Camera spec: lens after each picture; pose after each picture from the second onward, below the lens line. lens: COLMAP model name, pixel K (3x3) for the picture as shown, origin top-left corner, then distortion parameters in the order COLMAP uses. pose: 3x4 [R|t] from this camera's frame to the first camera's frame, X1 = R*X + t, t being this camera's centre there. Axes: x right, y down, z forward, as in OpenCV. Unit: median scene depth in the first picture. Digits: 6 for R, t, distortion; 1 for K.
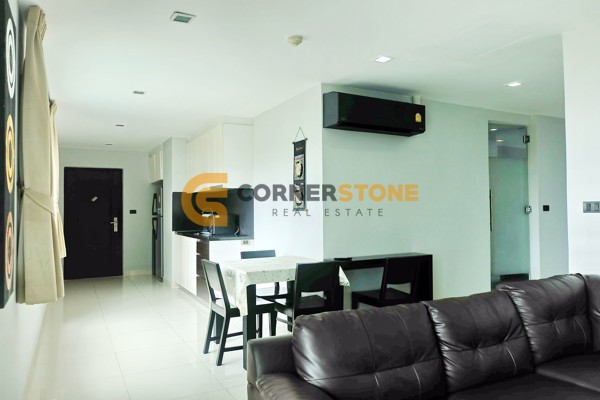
lens RADIAL K [[438.8, 0, 301.8], [0, 438.8, 202.6], [0, 0, 1]] dist [-0.016934, 0.020215]
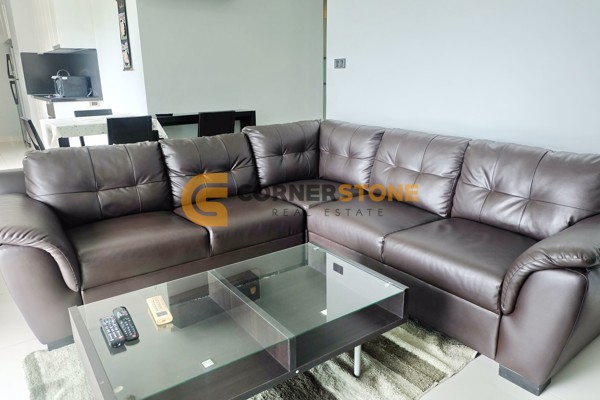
lens RADIAL K [[438.8, 0, 300.4], [0, 438.8, 193.7], [0, 0, 1]] dist [-0.016934, 0.020215]
pose [[0.986507, -0.045523, 0.157261, 0.254552], [0.000332, 0.961119, 0.276136, 0.015541], [-0.163717, -0.272358, 0.948166, -0.154445]]
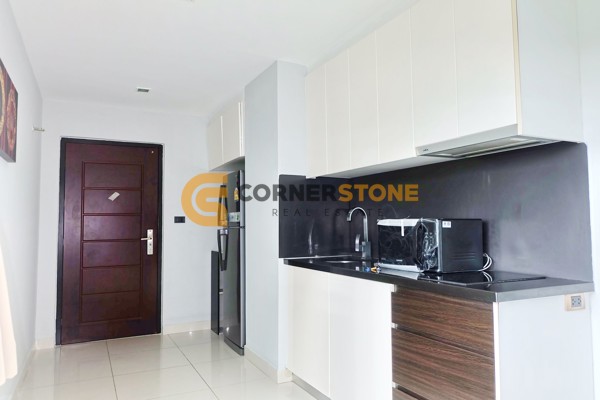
lens RADIAL K [[438.8, 0, 298.5], [0, 438.8, 199.6], [0, 0, 1]] dist [-0.016934, 0.020215]
pose [[0.999496, 0.000935, -0.031720, -0.467085], [-0.002278, 0.999101, -0.042322, 0.040897], [0.031652, 0.042373, 0.998600, 0.952550]]
